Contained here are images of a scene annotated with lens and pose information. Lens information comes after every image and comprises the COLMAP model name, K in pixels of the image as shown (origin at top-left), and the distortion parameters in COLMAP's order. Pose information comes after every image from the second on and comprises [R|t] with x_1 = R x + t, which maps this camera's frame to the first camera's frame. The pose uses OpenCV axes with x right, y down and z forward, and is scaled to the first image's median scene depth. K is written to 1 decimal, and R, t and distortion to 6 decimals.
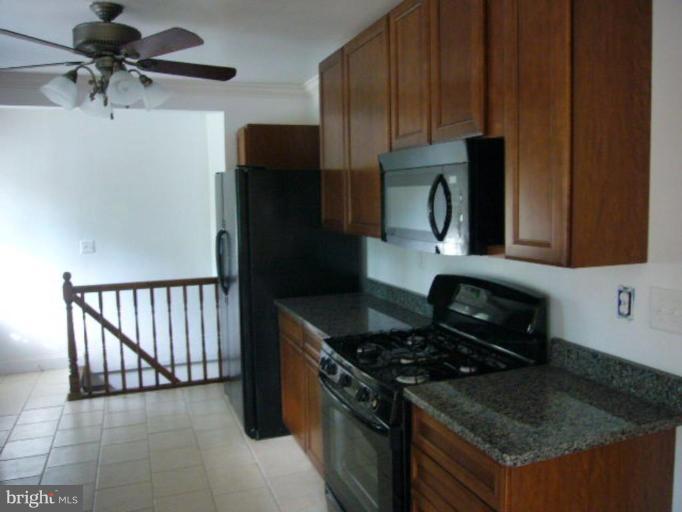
lens RADIAL K [[588.9, 0, 341.0], [0, 588.9, 256.0], [0, 0, 1]] dist [-0.009828, 0.000886]
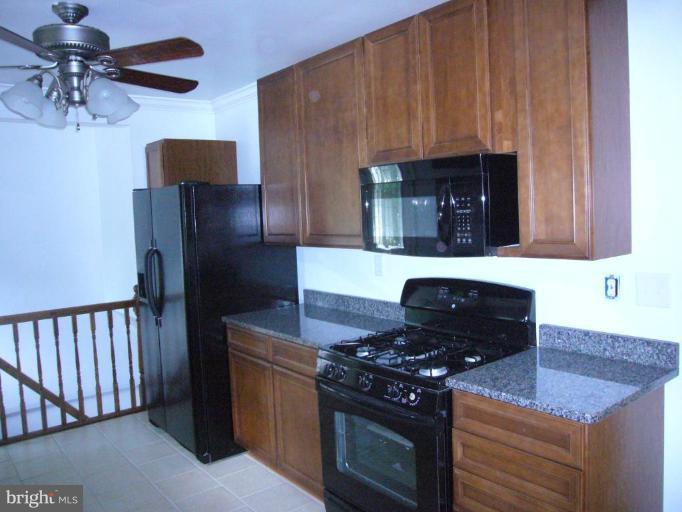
lens RADIAL K [[592.1, 0, 365.1], [0, 592.1, 263.5], [0, 0, 1]] dist [-0.123886, 0.253645]
pose [[0.949365, -0.051147, 0.309983, -0.214678], [0.055456, 0.998448, -0.005098, 0.003716], [-0.309241, 0.022030, 0.950729, -0.003024]]
